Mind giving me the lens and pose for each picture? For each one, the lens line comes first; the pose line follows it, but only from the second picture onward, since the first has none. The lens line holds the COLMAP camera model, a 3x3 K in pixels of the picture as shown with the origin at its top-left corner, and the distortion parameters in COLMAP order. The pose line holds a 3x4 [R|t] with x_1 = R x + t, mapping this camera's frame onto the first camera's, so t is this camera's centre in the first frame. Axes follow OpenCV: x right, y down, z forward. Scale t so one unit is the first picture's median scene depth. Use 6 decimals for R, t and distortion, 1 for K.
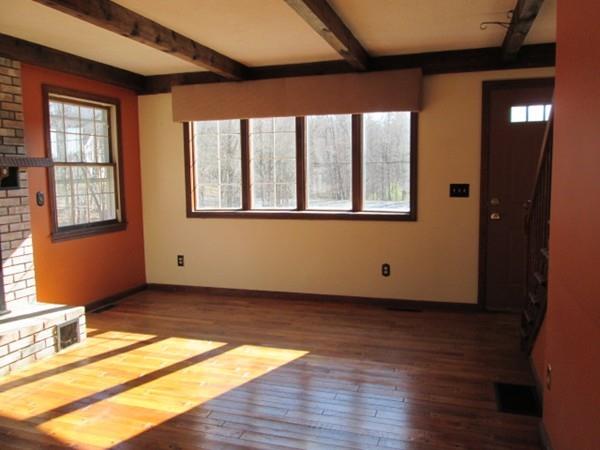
lens RADIAL K [[502.5, 0, 295.8], [0, 502.5, 230.8], [0, 0, 1]] dist [-0.040027, 0.015581]
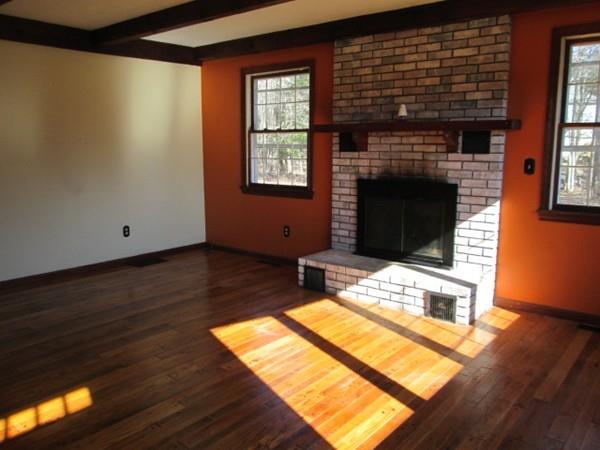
lens RADIAL K [[502.5, 0, 301.8], [0, 502.5, 220.7], [0, 0, 1]] dist [-0.040027, 0.015581]
pose [[-0.367621, 0.155894, -0.916816, 0.471120], [-0.099005, 0.973686, 0.205263, -0.117580], [0.924691, 0.166228, -0.342513, 0.996721]]
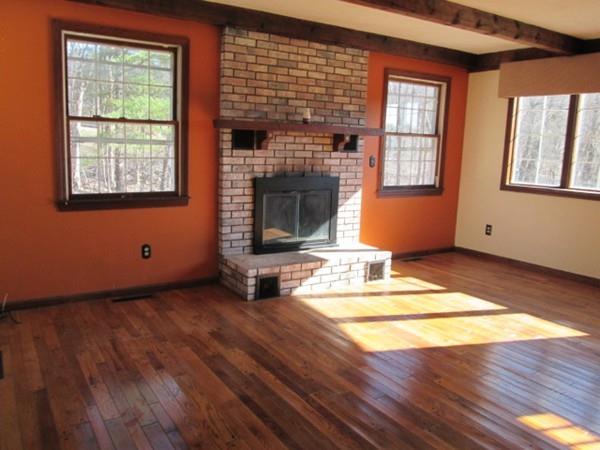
lens RADIAL K [[502.5, 0, 294.5], [0, 502.5, 224.1], [0, 0, 1]] dist [-0.040027, 0.015581]
pose [[0.779694, 0.137471, -0.610883, 0.128582], [-0.113289, 0.990472, 0.078297, 0.015397], [0.615826, 0.008159, 0.787840, -0.110882]]
